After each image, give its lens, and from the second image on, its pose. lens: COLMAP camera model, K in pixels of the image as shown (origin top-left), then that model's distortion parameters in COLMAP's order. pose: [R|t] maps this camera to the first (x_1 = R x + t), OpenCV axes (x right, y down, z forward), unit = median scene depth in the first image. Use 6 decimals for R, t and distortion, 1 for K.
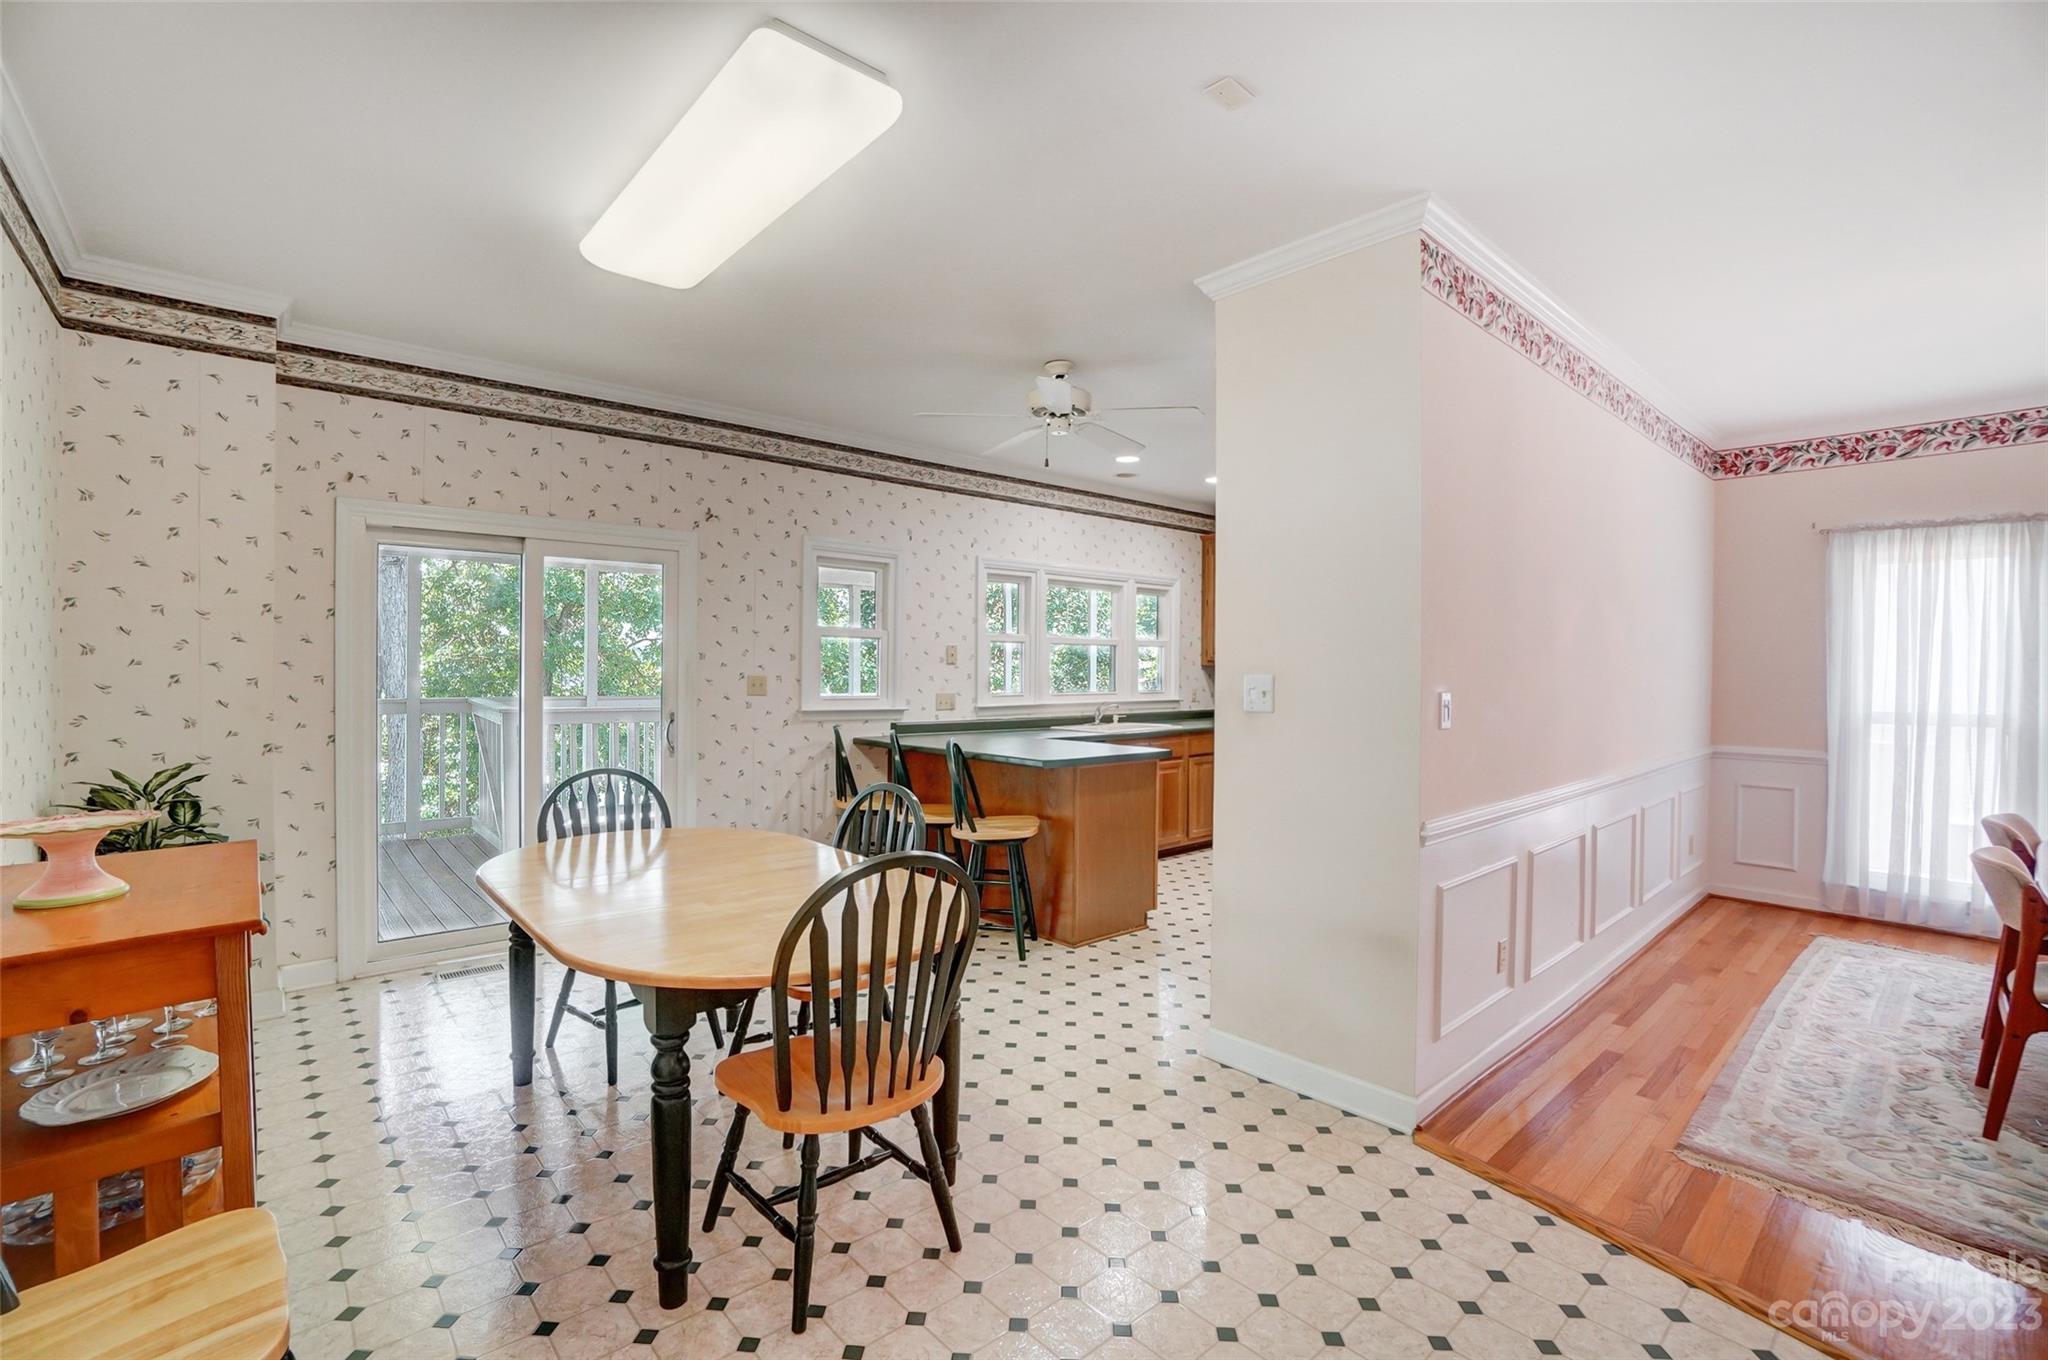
lens RADIAL K [[904.0, 0, 1014.1], [0, 904.0, 677.4], [0, 0, 1]] dist [-0.064145, 0.022513]
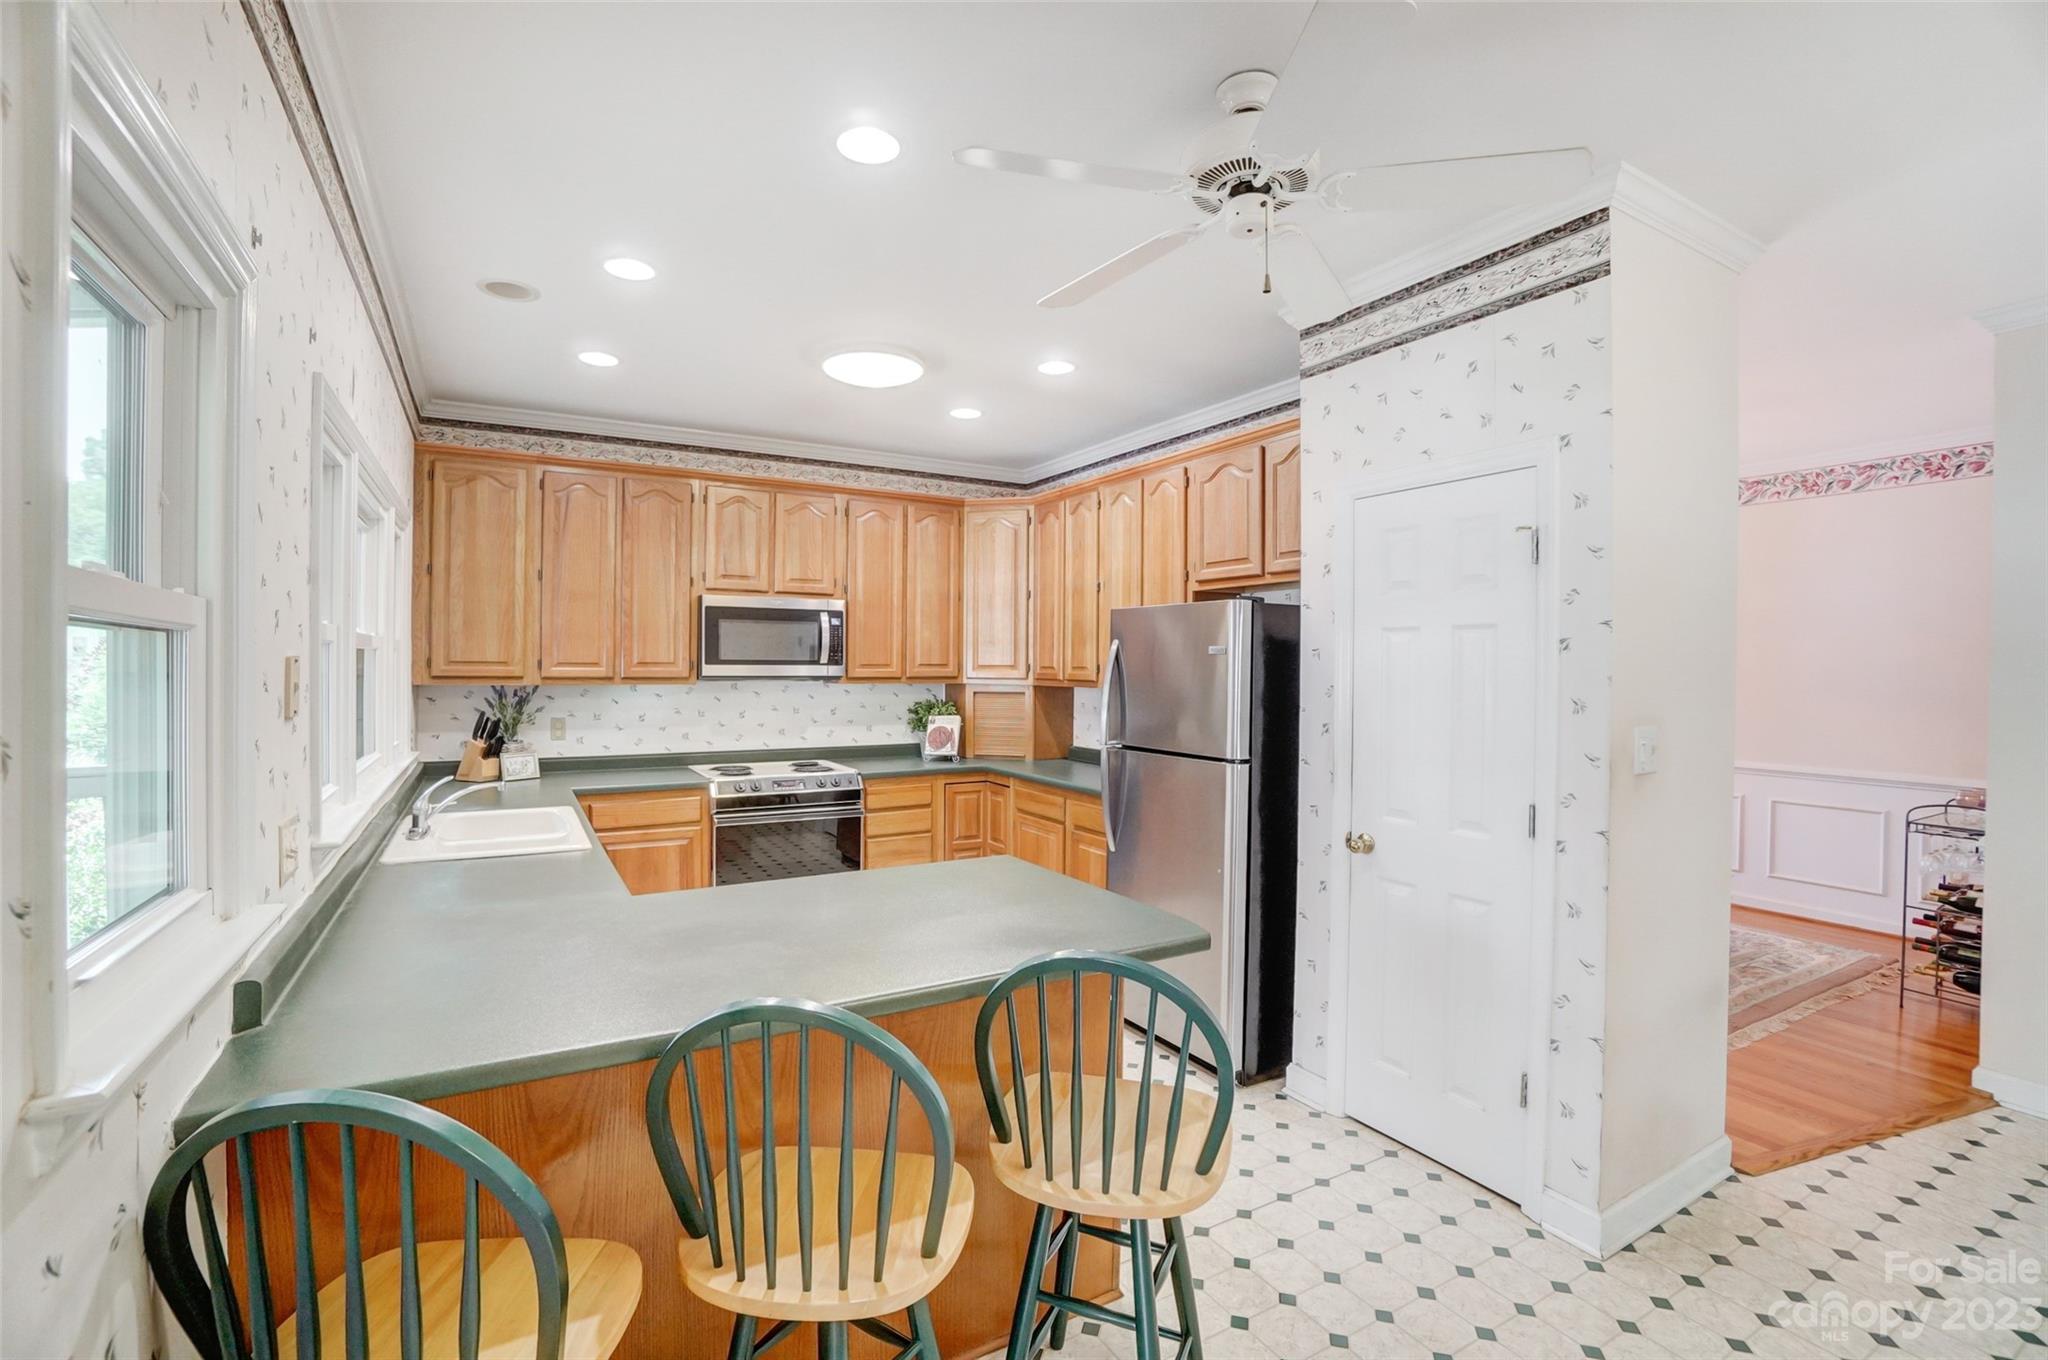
lens RADIAL K [[904.0, 0, 1014.1], [0, 904.0, 677.4], [0, 0, 1]] dist [-0.064145, 0.022513]
pose [[0.205180, -0.018907, 0.978542, -0.355105], [0.008310, 0.999811, 0.017576, -0.036887], [-0.978689, 0.004525, 0.205298, 0.839432]]
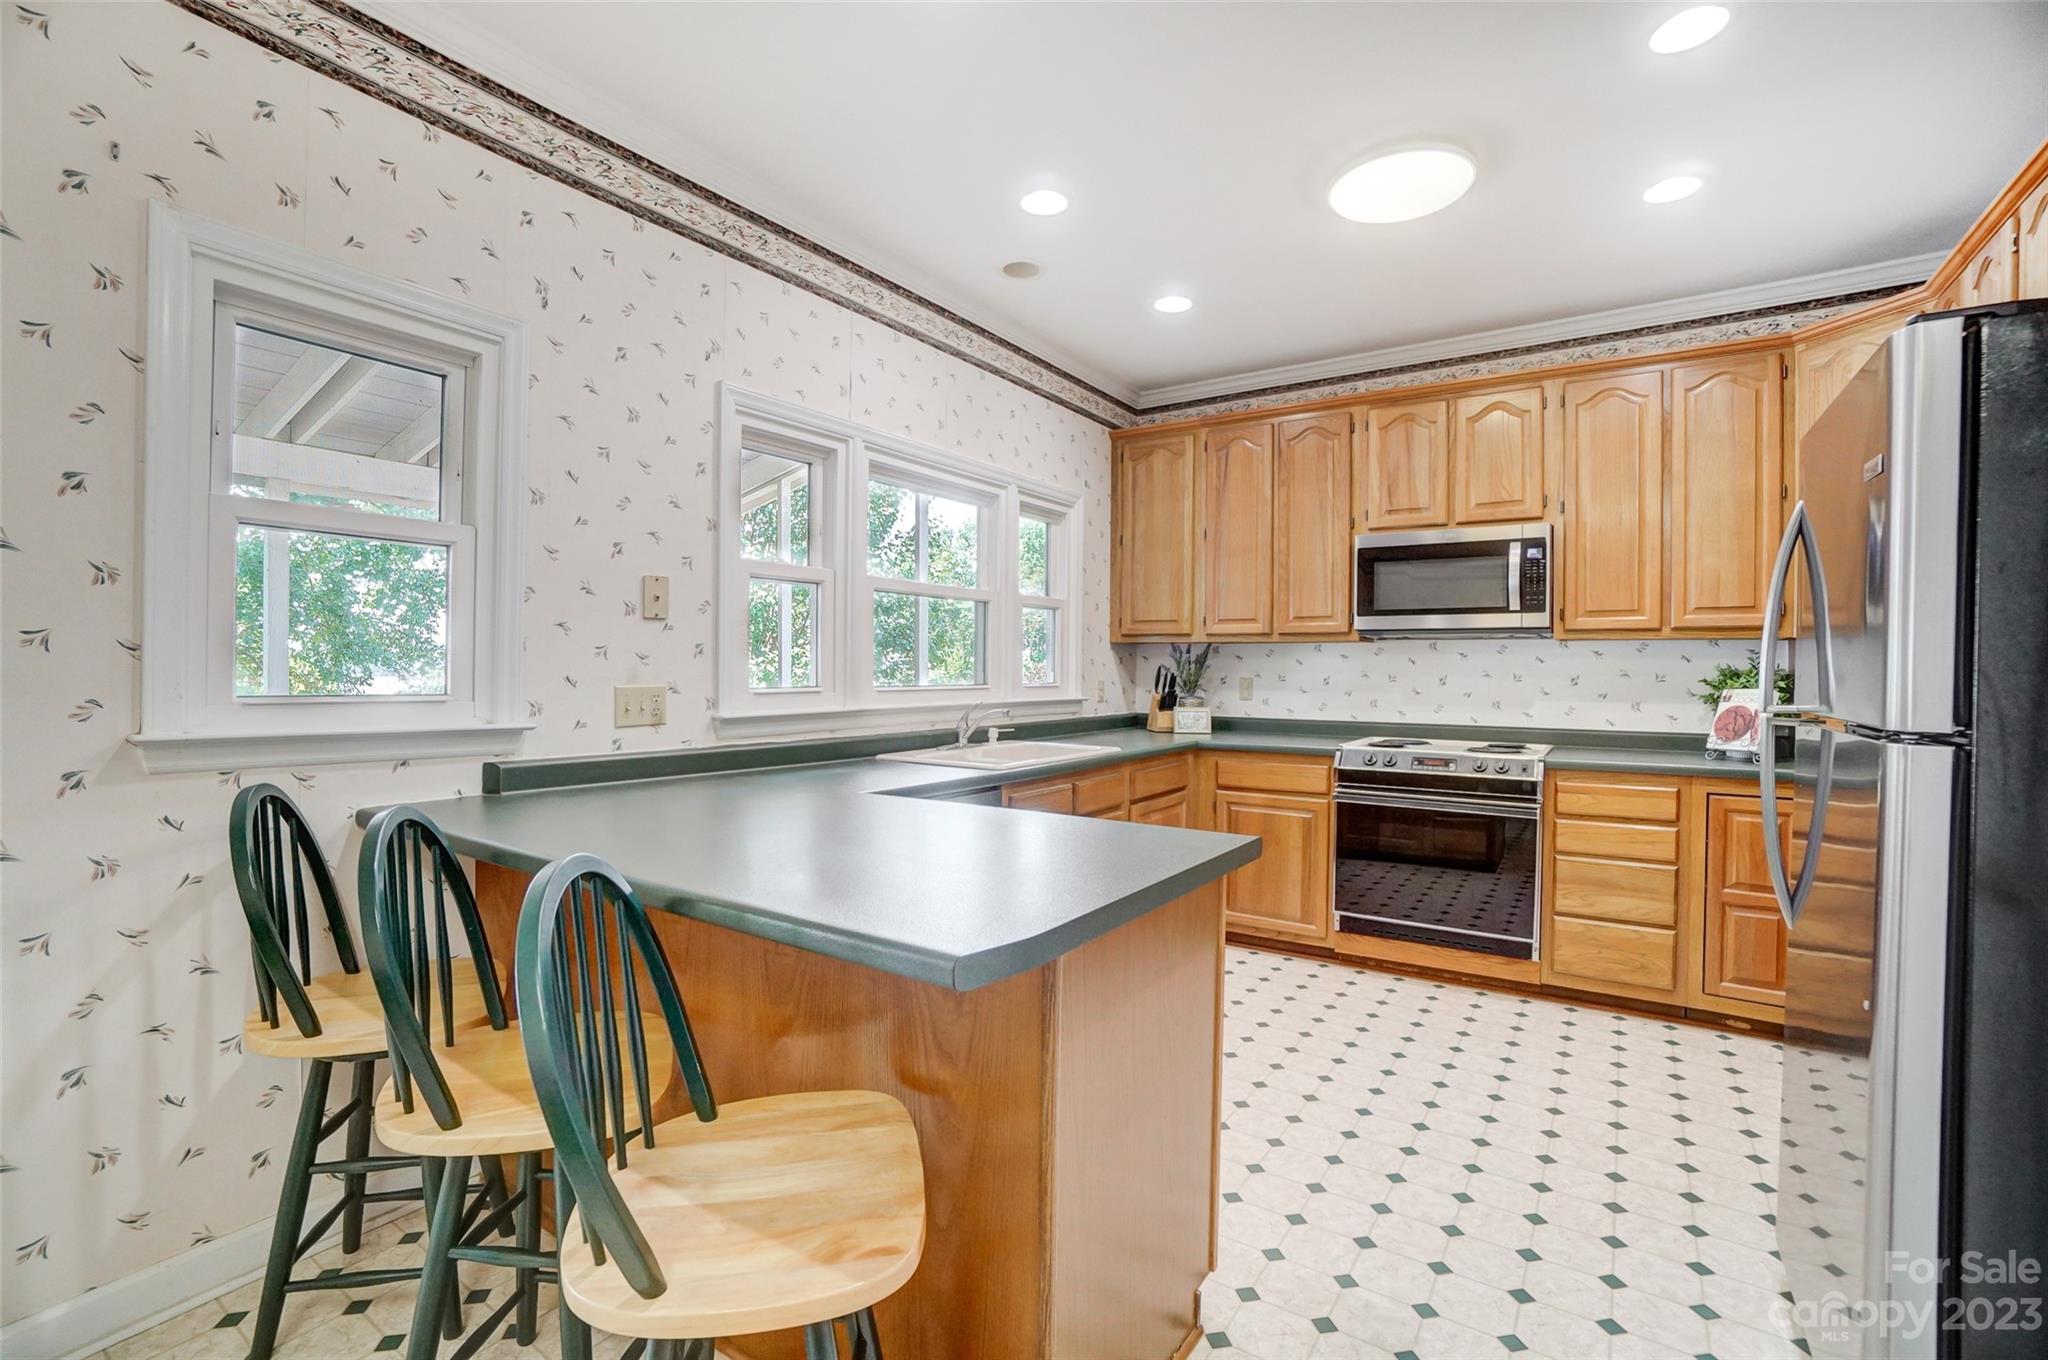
lens RADIAL K [[904.0, 0, 1014.1], [0, 904.0, 677.4], [0, 0, 1]] dist [-0.064145, 0.022513]
pose [[0.970519, -0.003613, 0.240996, -0.007196], [0.003918, 0.999992, -0.000786, 0.016474], [-0.240992, 0.001707, 0.970526, 0.645382]]
